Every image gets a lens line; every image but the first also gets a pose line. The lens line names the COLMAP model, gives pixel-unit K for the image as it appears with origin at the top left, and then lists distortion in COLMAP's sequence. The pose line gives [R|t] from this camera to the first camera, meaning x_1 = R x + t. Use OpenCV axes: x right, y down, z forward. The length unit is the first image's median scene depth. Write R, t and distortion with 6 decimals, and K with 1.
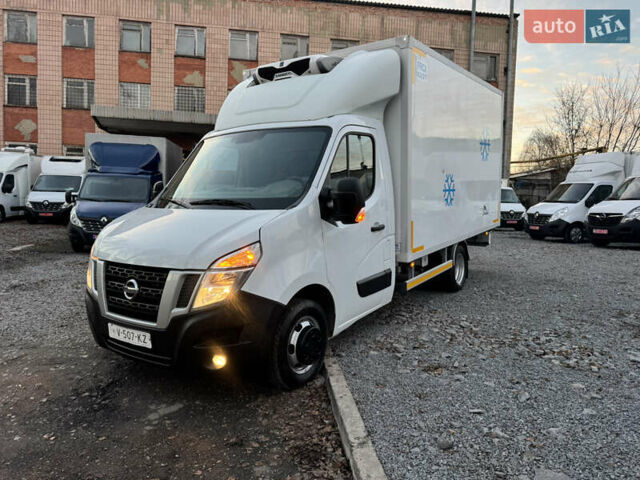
lens RADIAL K [[451.5, 0, 326.2], [0, 451.5, 241.8], [0, 0, 1]] dist [0.036194, -0.036853]
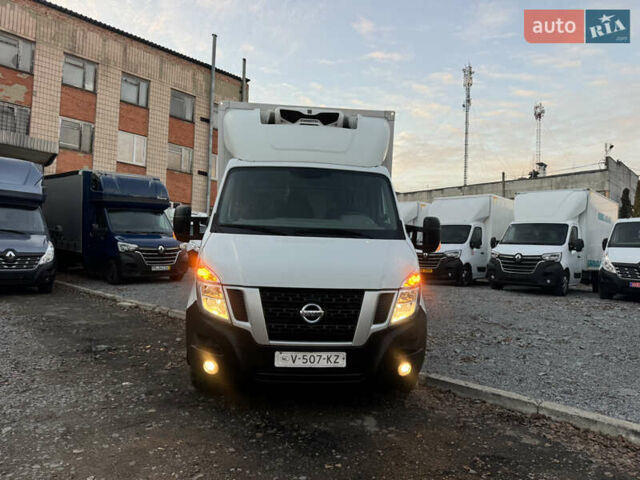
lens RADIAL K [[450.5, 0, 324.7], [0, 450.5, 240.7], [0, 0, 1]] dist [0.046612, -0.050476]
pose [[0.785097, 0.032880, 0.618500, -0.658514], [0.023171, 0.996332, -0.082379, 0.016510], [-0.618940, 0.079007, 0.781455, 0.114335]]
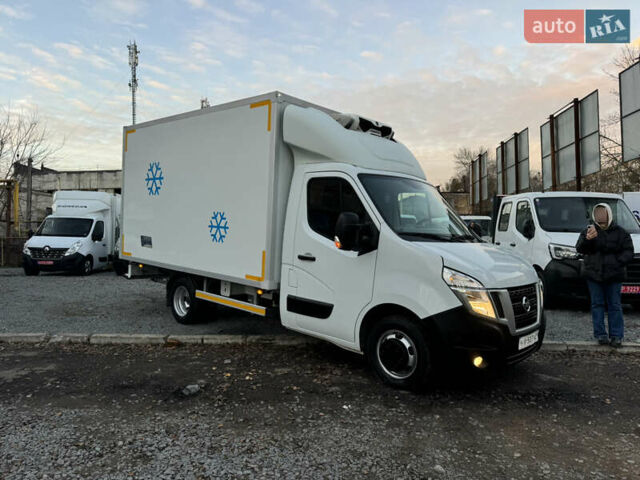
lens RADIAL K [[450.9, 0, 319.0], [0, 450.9, 240.0], [0, 0, 1]] dist [0.045329, -0.048239]
pose [[0.160042, -0.002579, 0.987107, -1.155334], [0.078046, 0.996899, -0.010049, -0.072157], [-0.984020, 0.078648, 0.159747, 0.865764]]
